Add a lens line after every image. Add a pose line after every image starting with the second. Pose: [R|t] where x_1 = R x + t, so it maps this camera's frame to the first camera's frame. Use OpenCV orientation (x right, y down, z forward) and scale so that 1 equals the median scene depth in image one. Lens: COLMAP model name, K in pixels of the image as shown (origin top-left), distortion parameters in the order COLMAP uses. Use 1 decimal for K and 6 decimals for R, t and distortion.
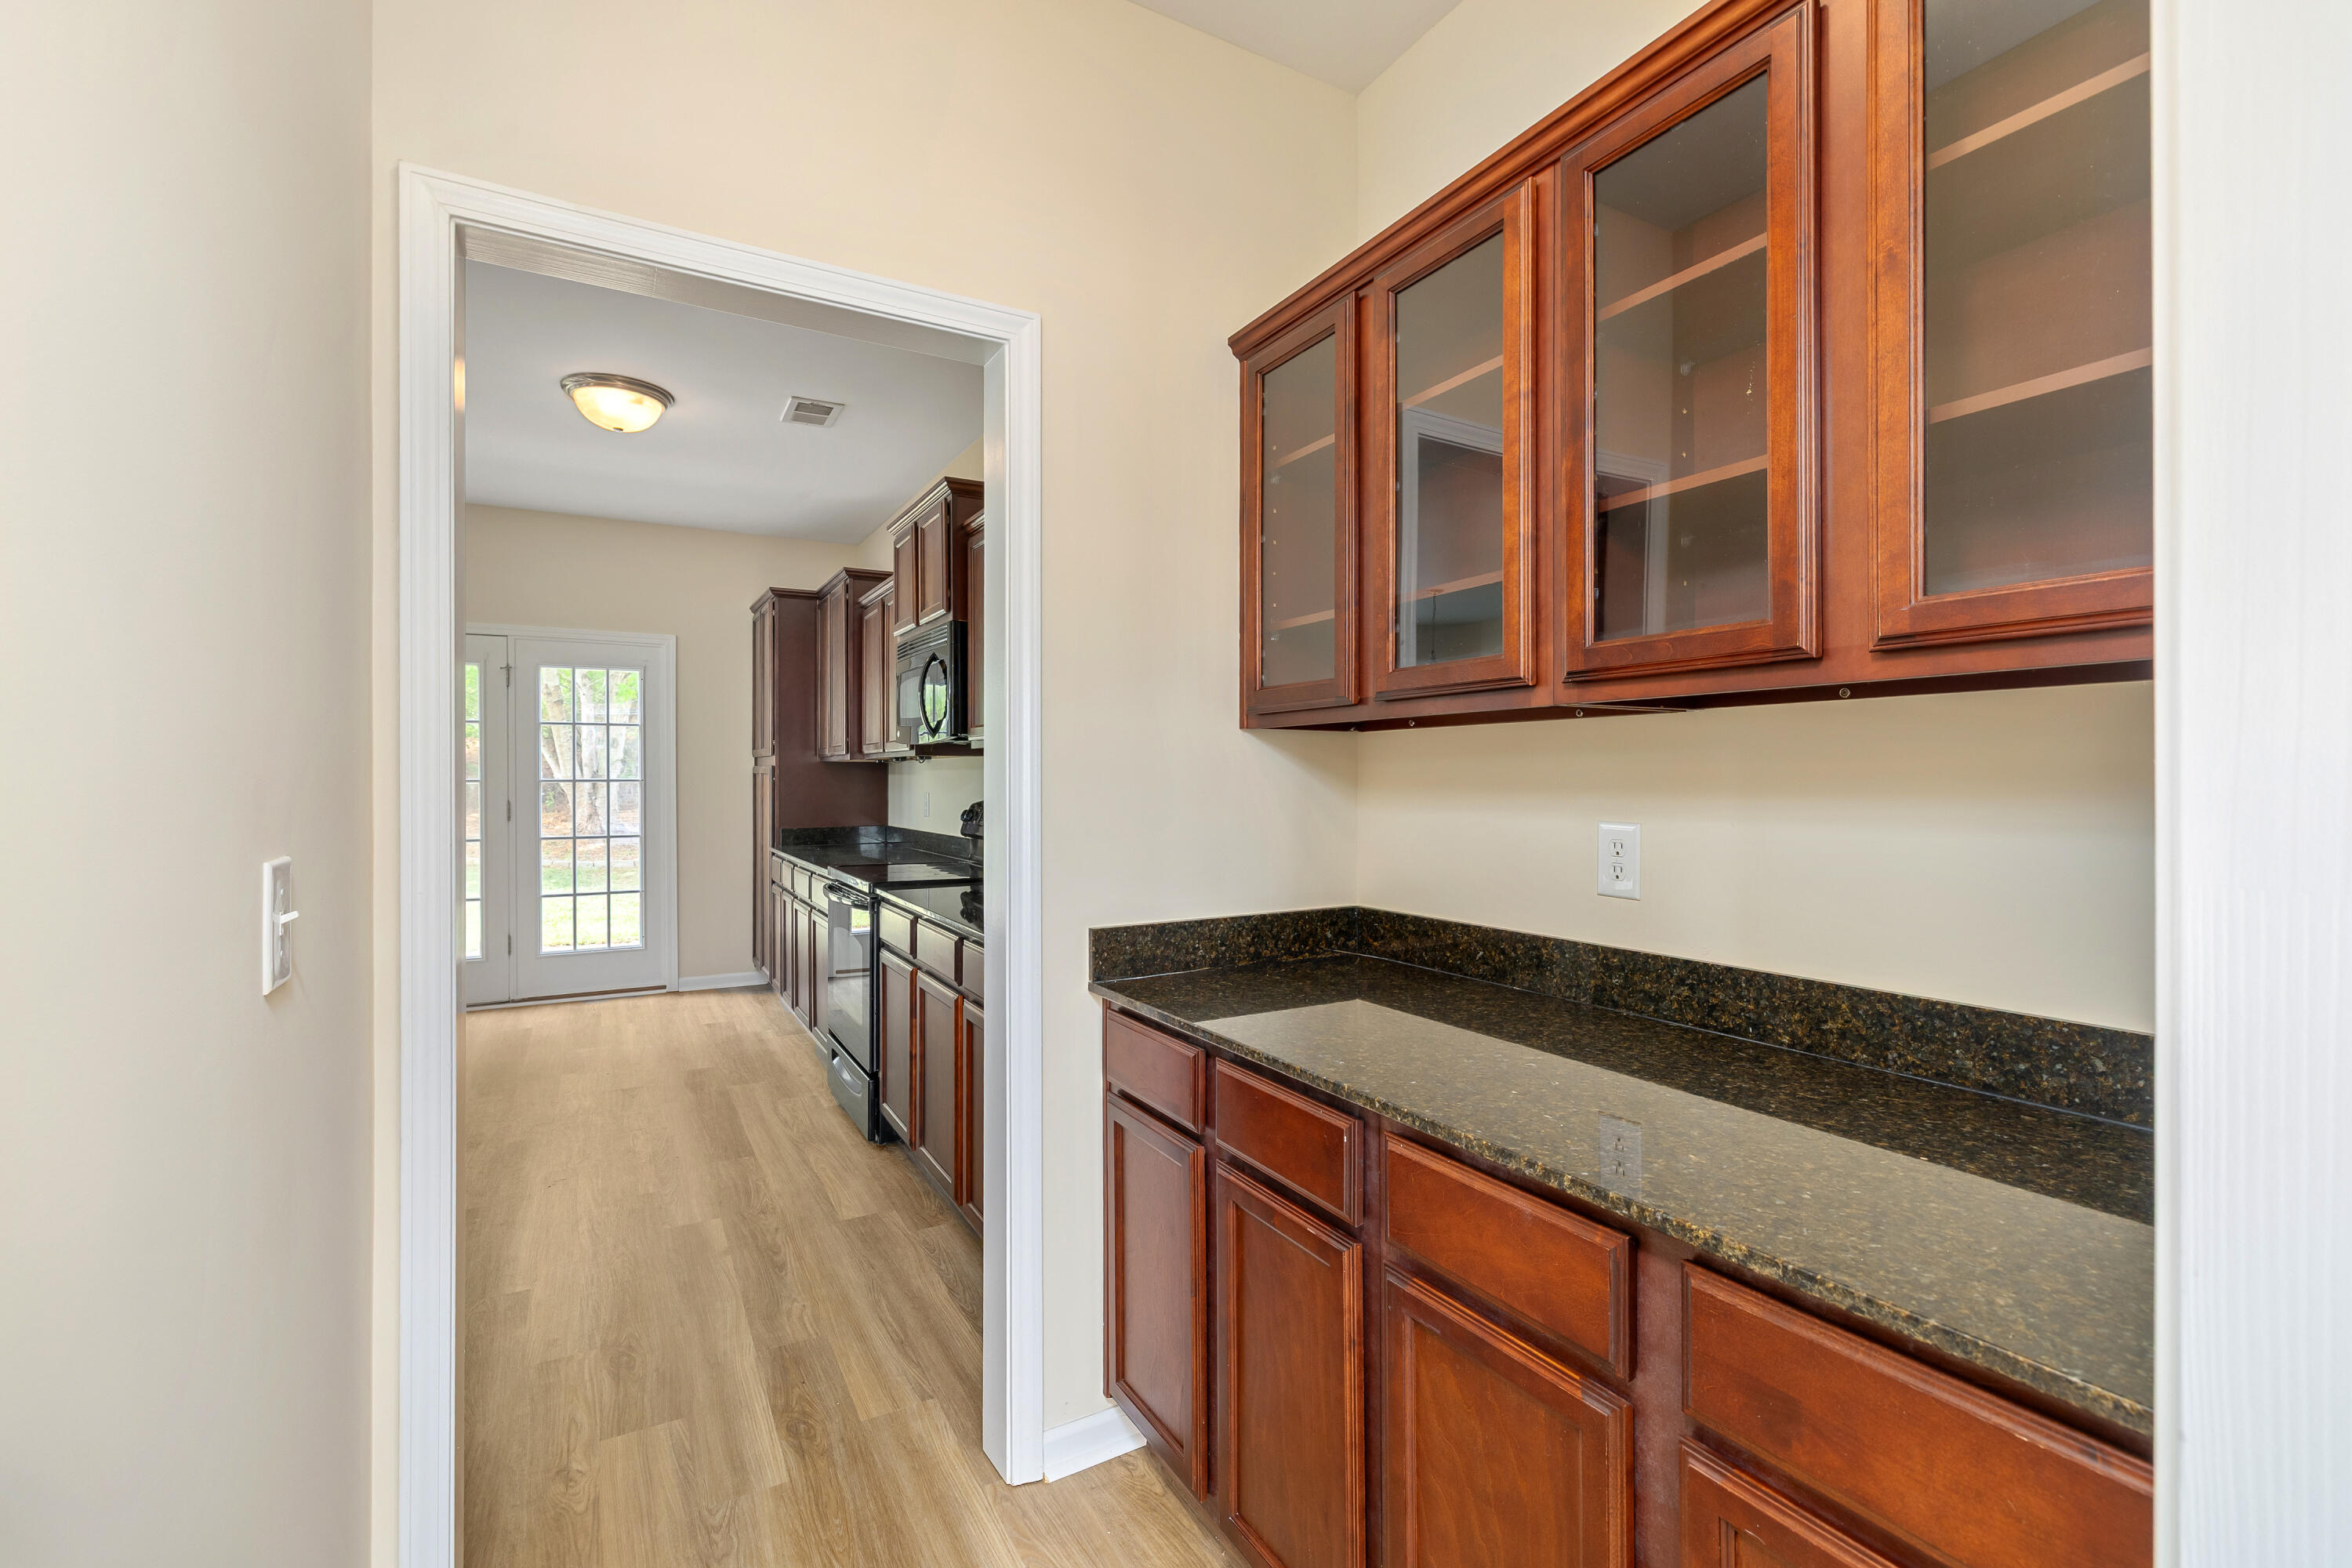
lens RADIAL K [[1027.5, 0, 1235.0], [0, 1027.5, 774.8], [0, 0, 1]] dist [-0.000852, 0.000890]
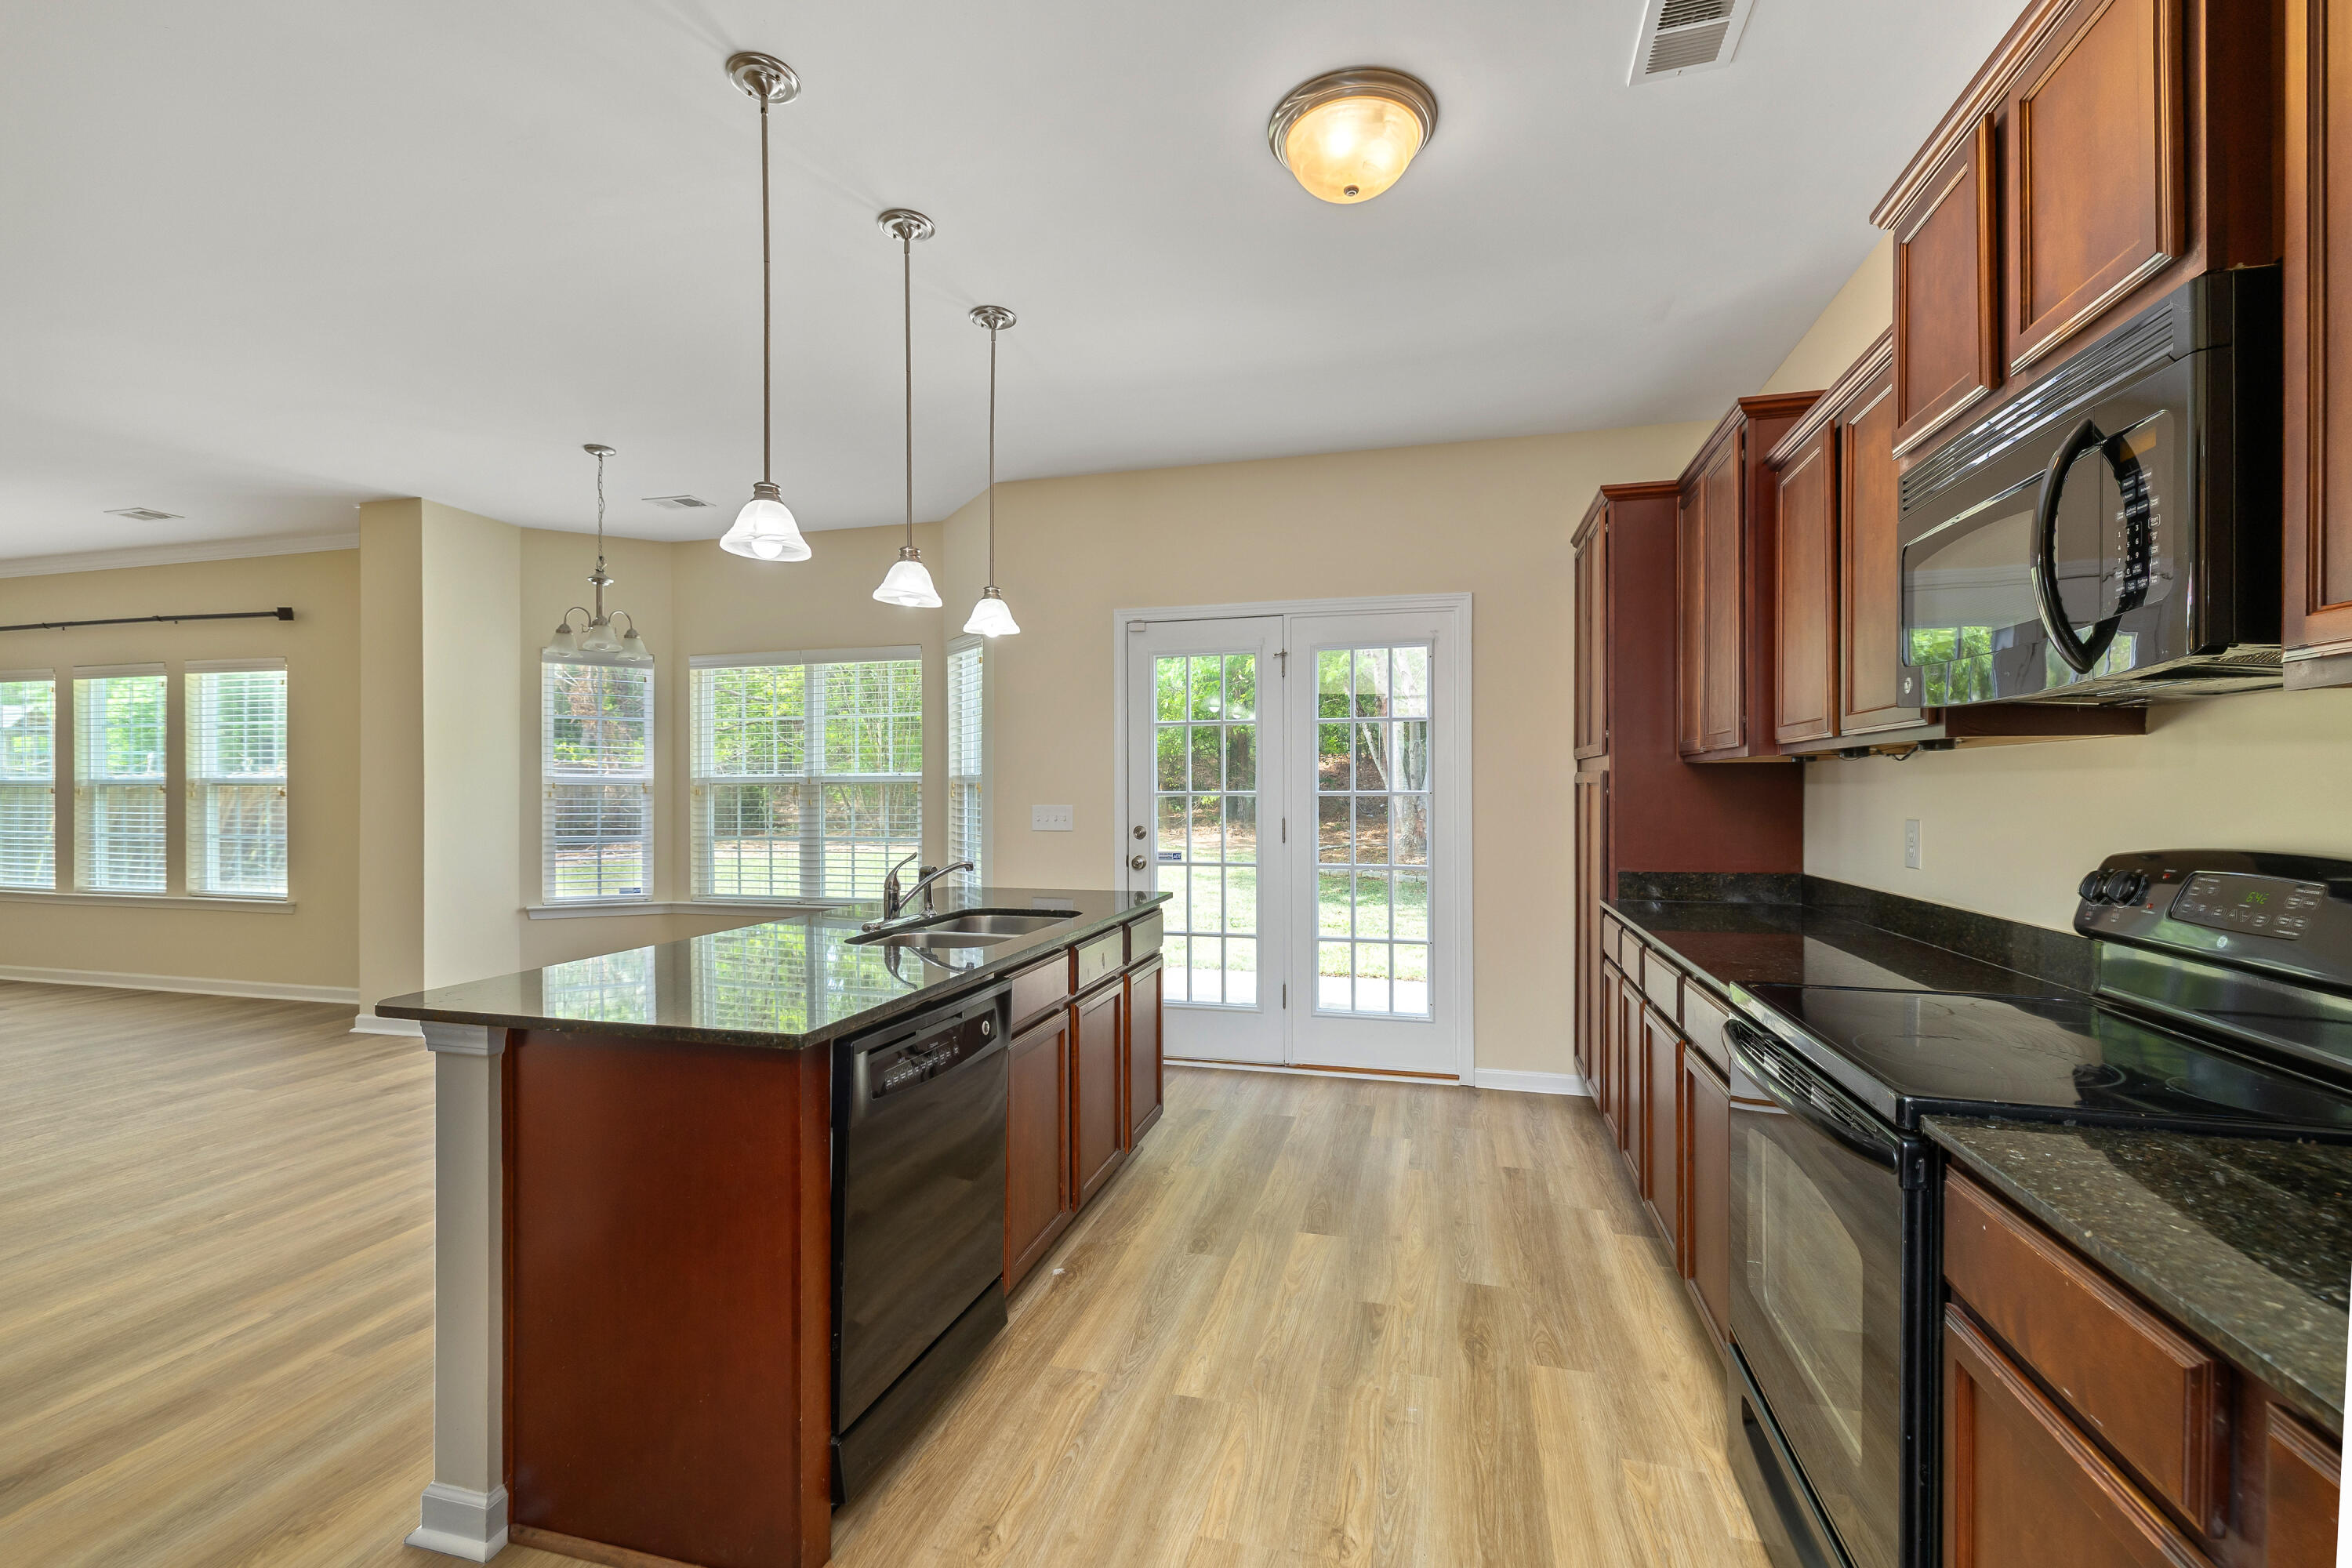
lens RADIAL K [[1027.5, 0, 1164.8], [0, 1027.5, 797.1], [0, 0, 1]] dist [-0.000852, 0.000890]
pose [[0.682499, 0.003905, -0.730876, -0.180199], [0.001634, 0.999975, 0.006869, 0.002648], [0.730884, -0.005882, 0.682476, 0.386429]]
